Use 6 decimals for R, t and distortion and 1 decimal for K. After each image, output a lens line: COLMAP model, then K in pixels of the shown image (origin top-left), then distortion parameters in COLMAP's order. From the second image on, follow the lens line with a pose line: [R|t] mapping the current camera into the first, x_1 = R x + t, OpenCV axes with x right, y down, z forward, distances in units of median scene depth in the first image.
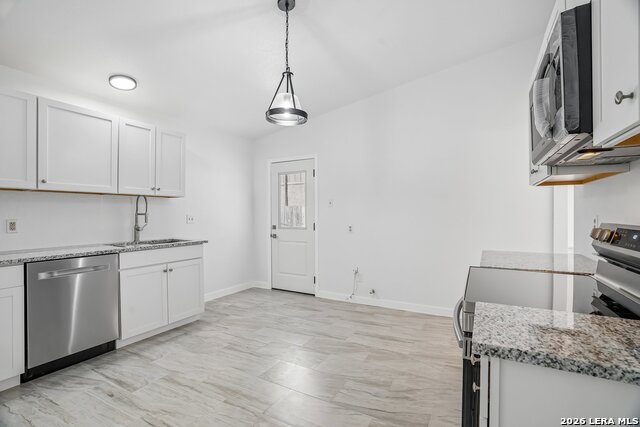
lens RADIAL K [[300.2, 0, 320.0], [0, 300.2, 213.5], [0, 0, 1]] dist [-0.068732, 0.027634]
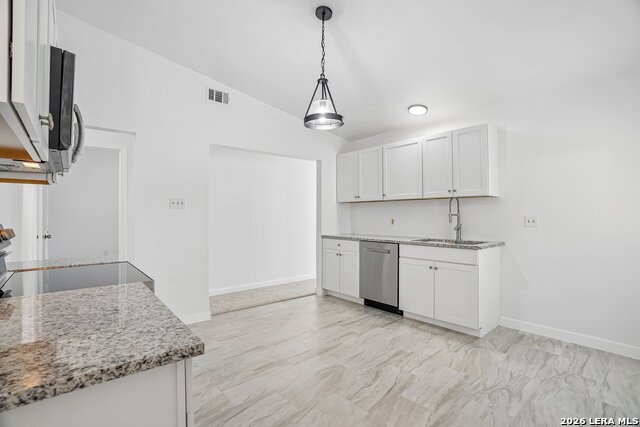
lens RADIAL K [[300.2, 0, 320.0], [0, 300.2, 213.5], [0, 0, 1]] dist [-0.068732, 0.027634]
pose [[-0.339786, -0.004783, -0.940490, 0.647287], [-0.000546, 0.999988, -0.004889, 0.002658], [0.940502, -0.001148, -0.339785, 1.000930]]
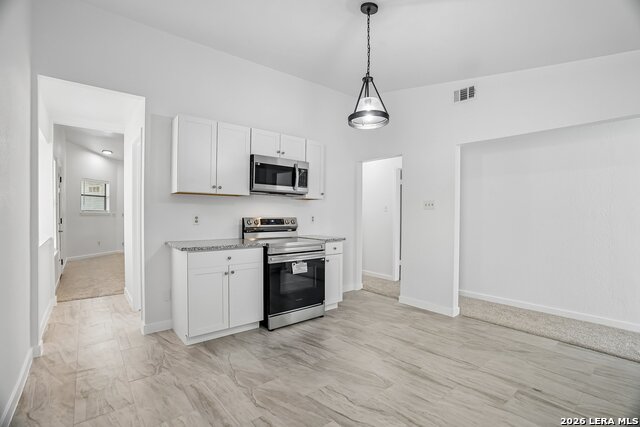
lens RADIAL K [[295.5, 0, 323.2], [0, 295.5, 221.4], [0, 0, 1]] dist [-0.047421, 0.000631]
pose [[-0.935718, -0.011626, 0.352557, -0.241700], [-0.004280, 0.999757, 0.021610, 0.004196], [-0.352723, 0.018712, -0.935541, 1.492306]]
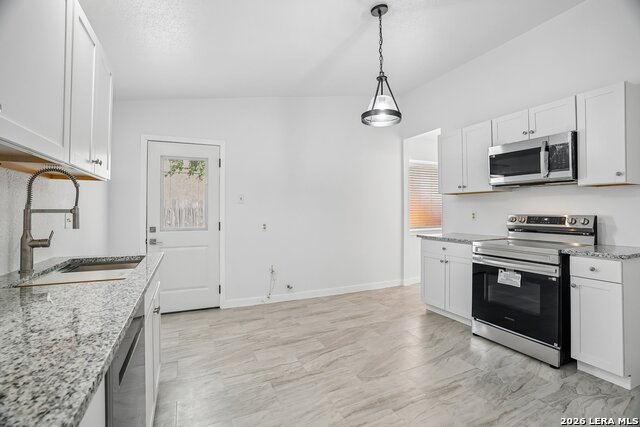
lens RADIAL K [[300.2, 0, 320.0], [0, 300.2, 213.5], [0, 0, 1]] dist [-0.068732, 0.027634]
pose [[0.584002, -0.005907, 0.811731, -0.803508], [0.001528, 0.999980, 0.006178, 0.005084], [-0.811751, -0.002367, 0.583999, 0.428314]]
